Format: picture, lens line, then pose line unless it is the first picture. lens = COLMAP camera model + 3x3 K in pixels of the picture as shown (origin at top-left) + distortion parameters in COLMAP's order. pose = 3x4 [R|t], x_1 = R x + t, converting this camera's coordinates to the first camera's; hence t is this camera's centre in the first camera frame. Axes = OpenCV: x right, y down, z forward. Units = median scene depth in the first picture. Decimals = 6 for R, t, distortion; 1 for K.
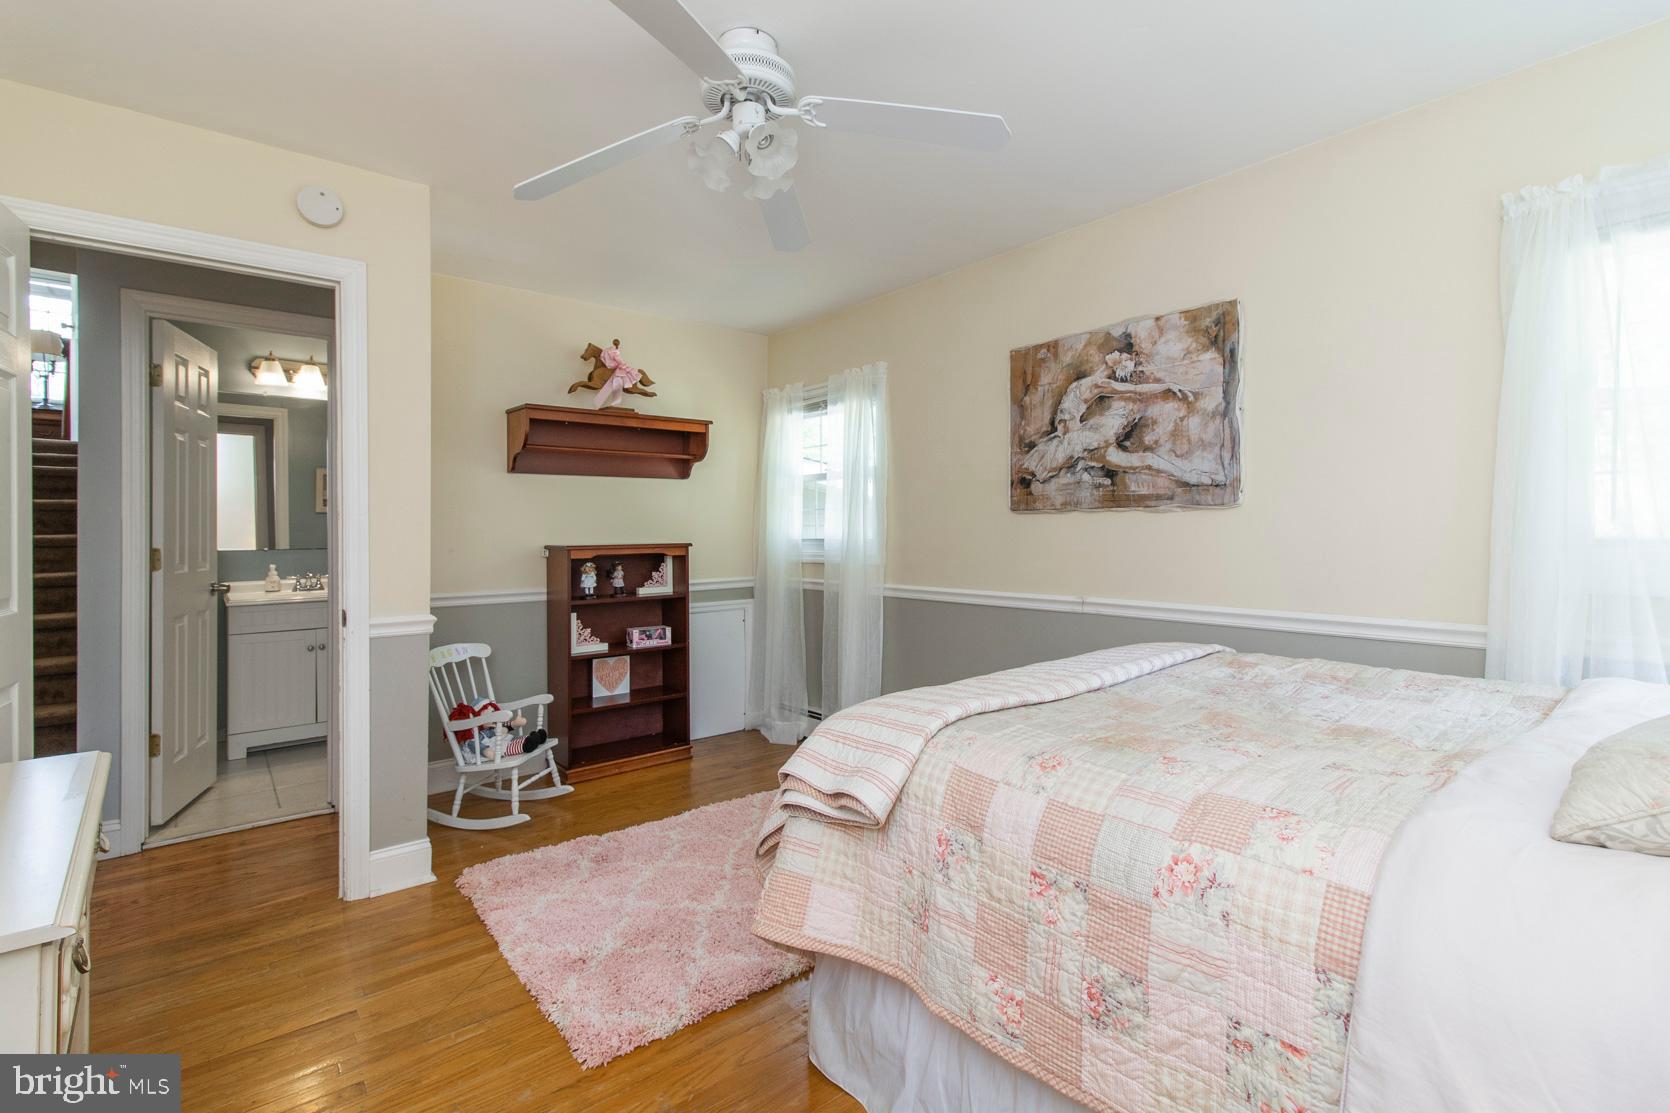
lens RADIAL K [[772.9, 0, 836.7], [0, 772.9, 528.0], [0, 0, 1]] dist [0.006128, 0.001960]
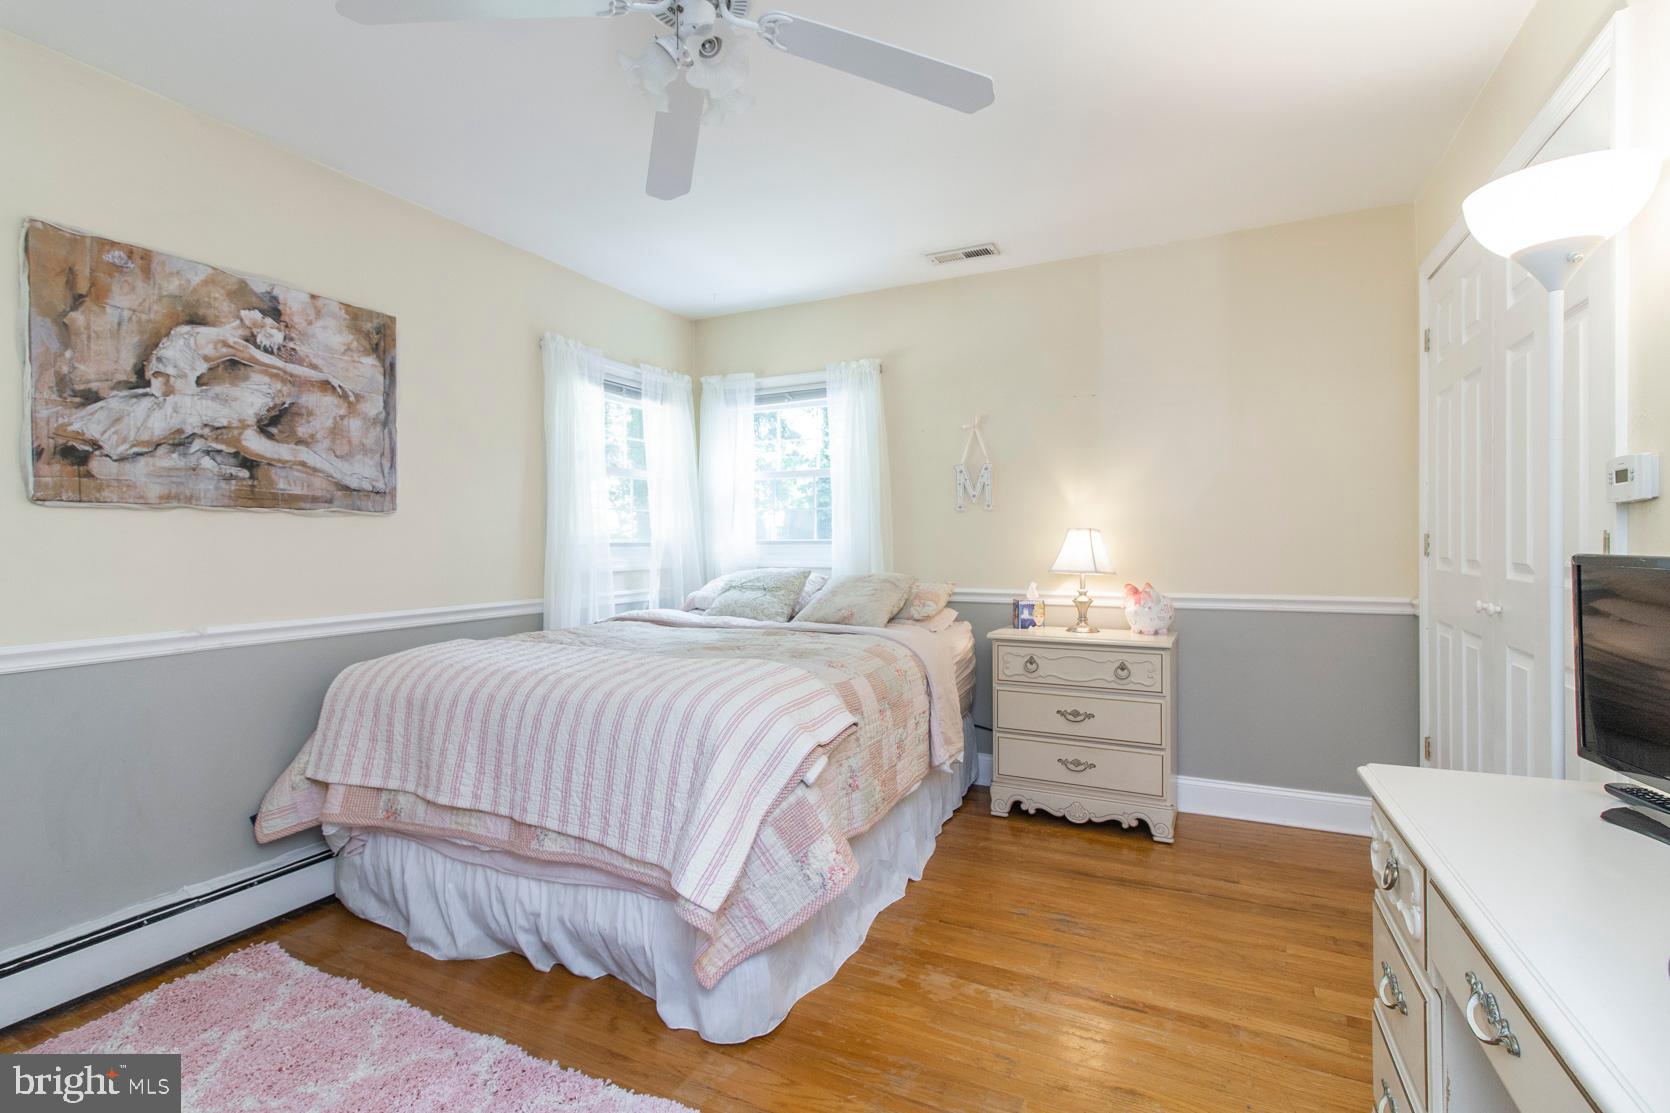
lens RADIAL K [[772.9, 0, 832.3], [0, 772.9, 549.2], [0, 0, 1]] dist [0.006128, 0.001960]
pose [[-0.412579, -0.001348, 0.910921, -0.612659], [0.005655, 0.999976, 0.004041, 0.016457], [-0.910904, 0.006819, -0.412562, 0.798639]]
